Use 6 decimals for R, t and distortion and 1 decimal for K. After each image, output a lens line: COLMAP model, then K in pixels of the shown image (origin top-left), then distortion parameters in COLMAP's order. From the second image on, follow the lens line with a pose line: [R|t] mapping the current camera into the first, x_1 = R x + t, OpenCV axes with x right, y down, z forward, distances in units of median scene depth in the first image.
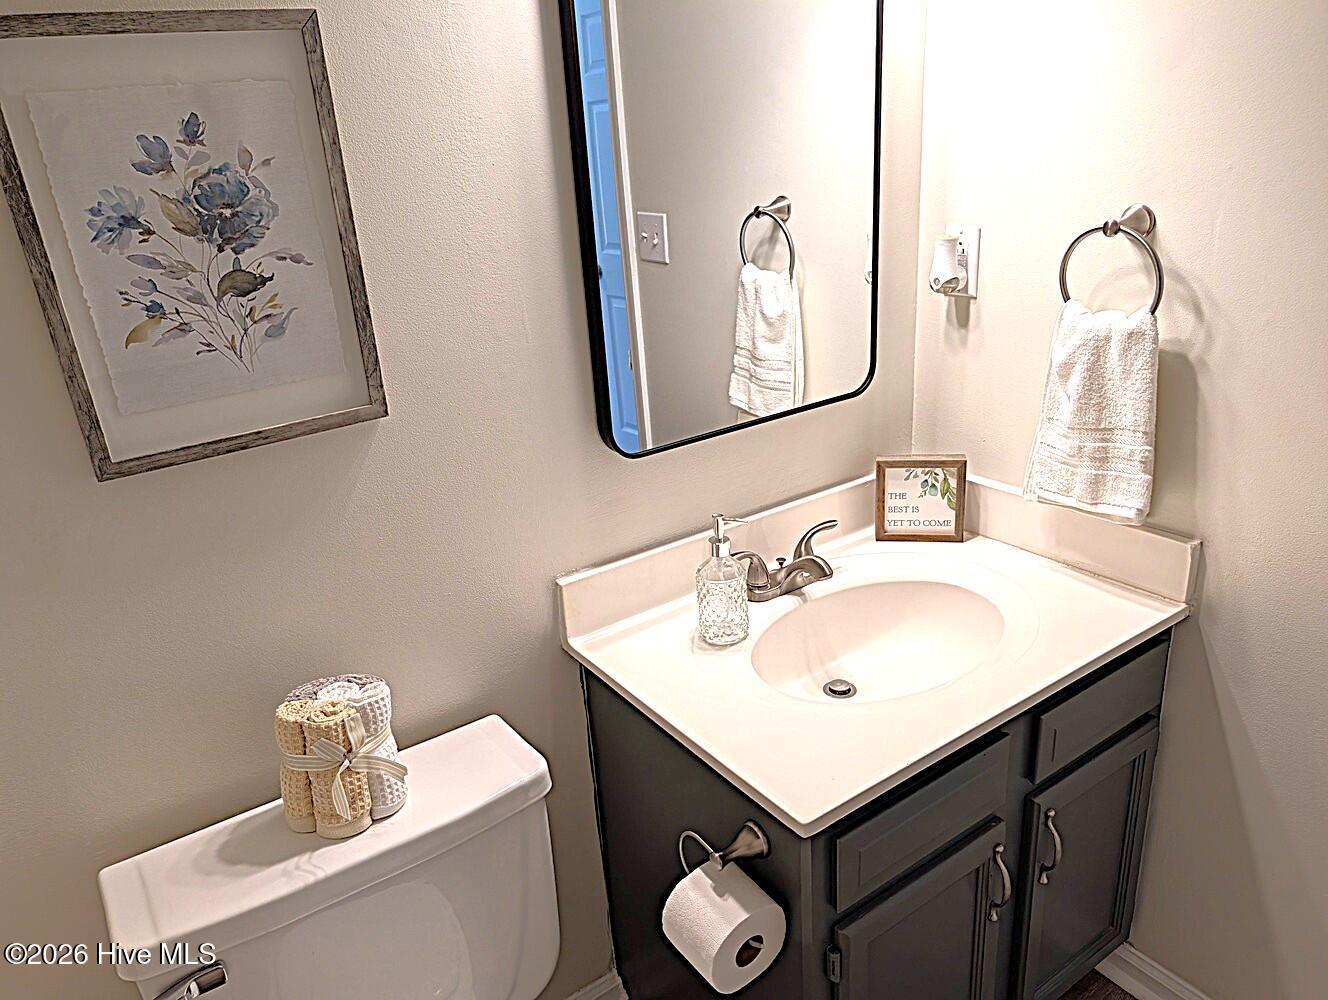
lens RADIAL K [[956.7, 0, 665.6], [0, 956.7, 511.1], [0, 0, 1]] dist [0.012376, 0.000523]
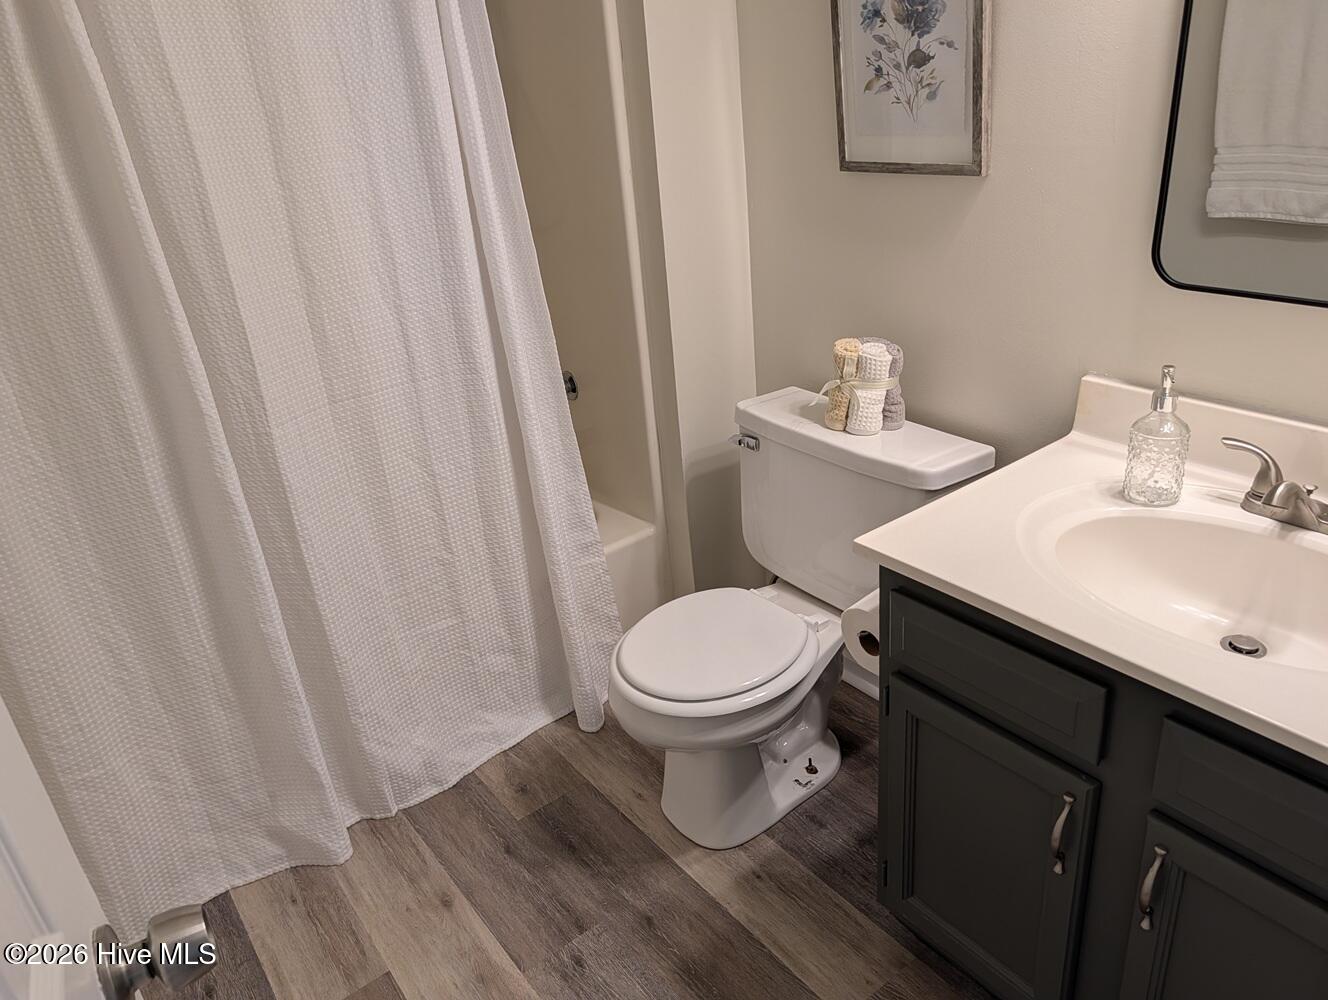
lens RADIAL K [[956.7, 0, 662.1], [0, 956.7, 492.5], [0, 0, 1]] dist [0.012376, 0.000523]
pose [[0.047145, 0.481288, -0.875294, 1.208579], [-0.291188, 0.844831, 0.448853, -0.224555], [0.955503, 0.233714, 0.179975, 0.508745]]
